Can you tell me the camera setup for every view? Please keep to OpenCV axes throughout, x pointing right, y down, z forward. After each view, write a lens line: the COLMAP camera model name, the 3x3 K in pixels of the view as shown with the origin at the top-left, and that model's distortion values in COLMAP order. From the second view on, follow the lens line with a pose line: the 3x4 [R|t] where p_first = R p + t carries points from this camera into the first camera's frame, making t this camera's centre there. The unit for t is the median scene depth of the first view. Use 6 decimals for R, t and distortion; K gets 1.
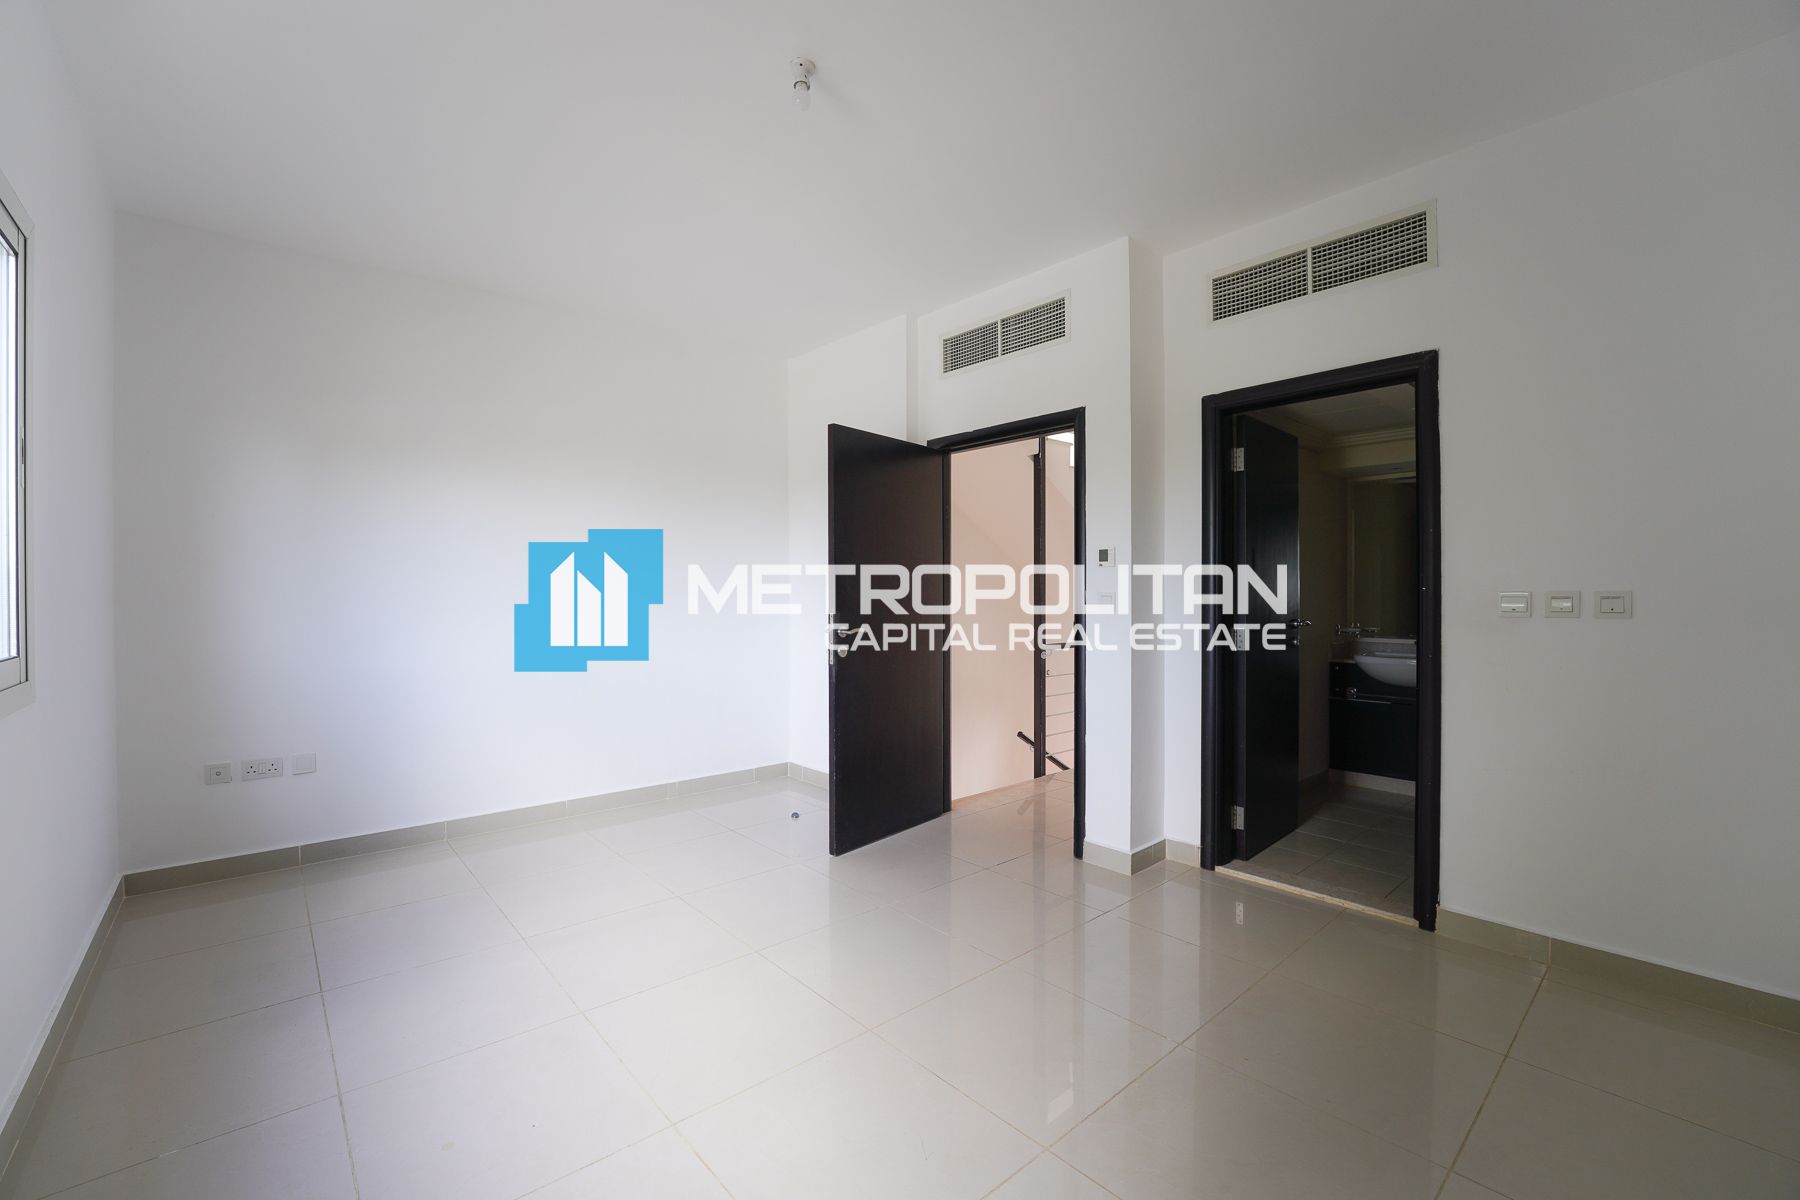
lens RADIAL K [[776.8, 0, 890.5], [0, 776.8, 594.5], [0, 0, 1]] dist [0.001842, 0.000116]
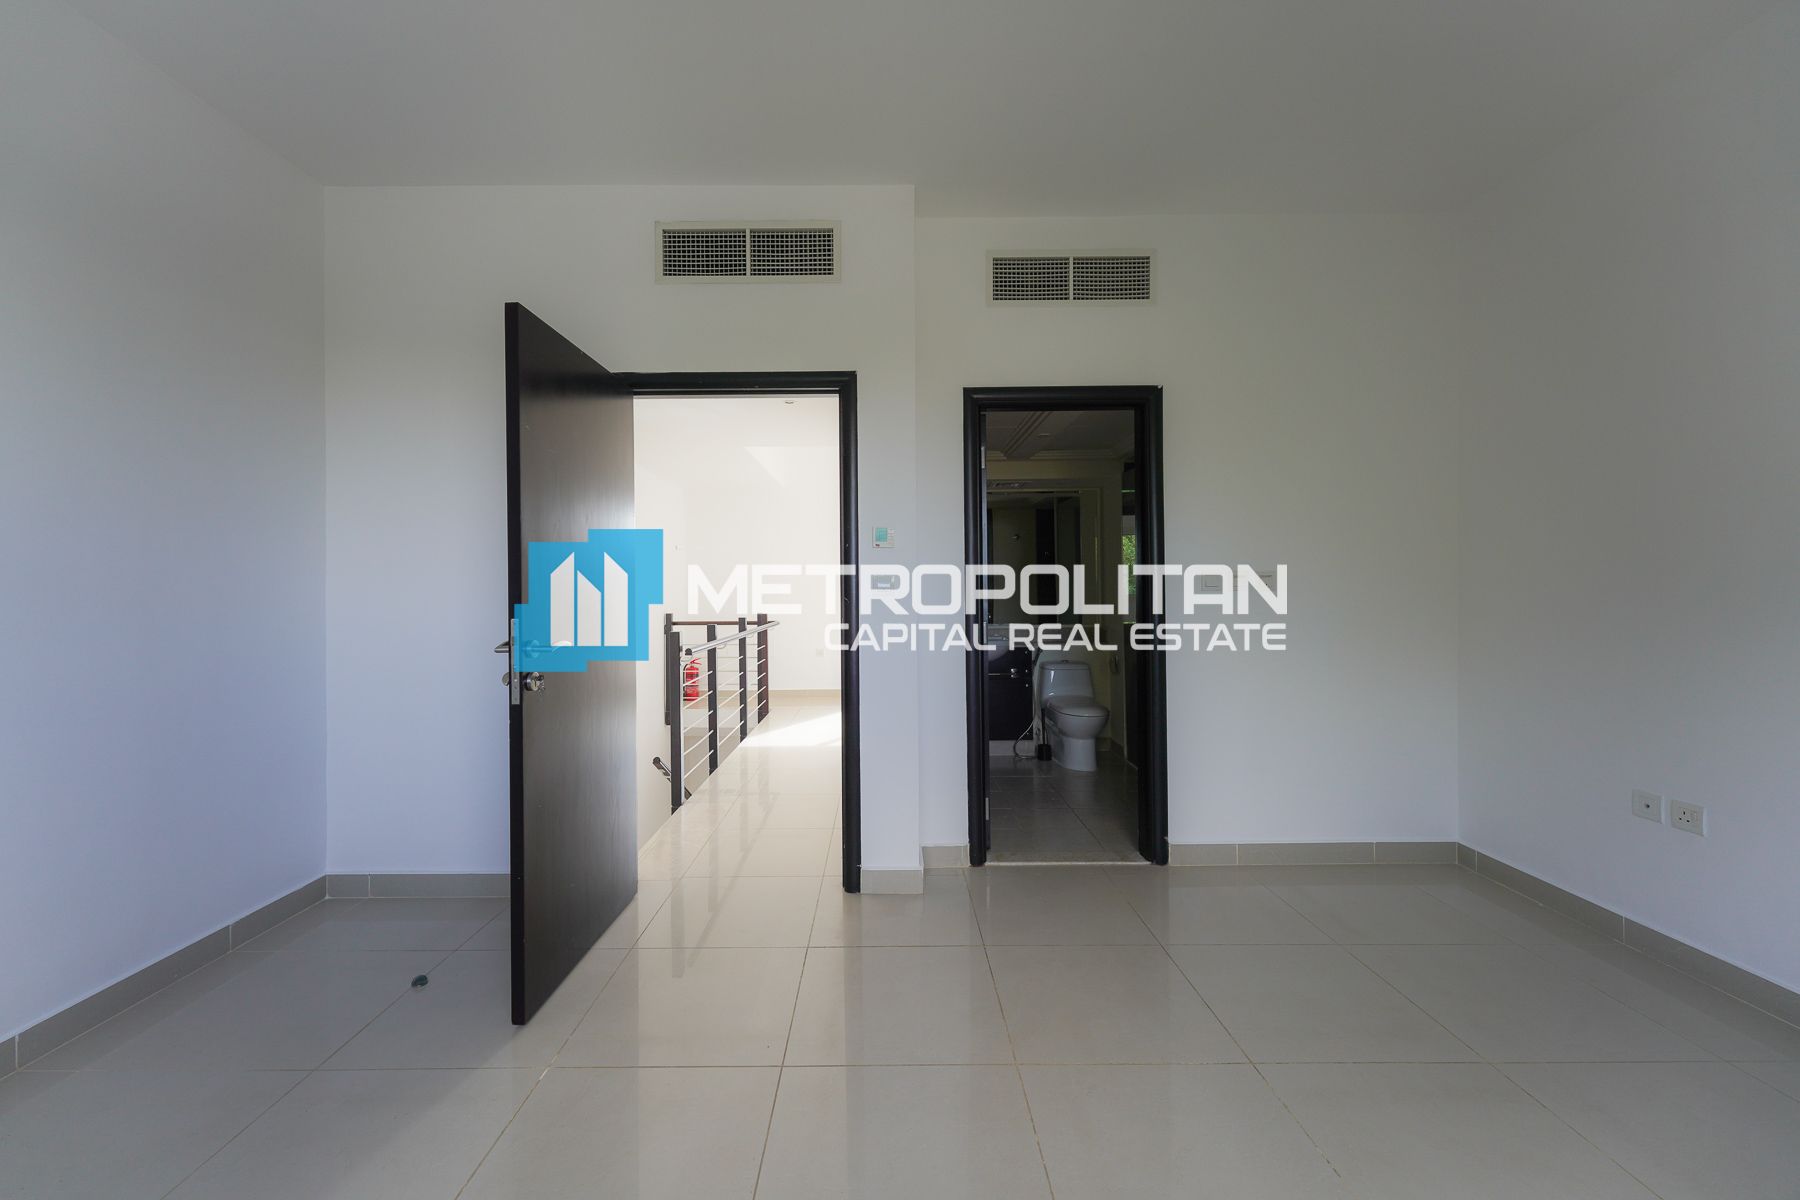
lens RADIAL K [[776.8, 0, 890.5], [0, 776.8, 594.5], [0, 0, 1]] dist [0.001842, 0.000116]
pose [[0.675606, -0.008795, 0.737211, -0.359397], [0.008095, 0.999957, 0.004511, 0.008572], [-0.737219, 0.002920, 0.675648, 0.401346]]
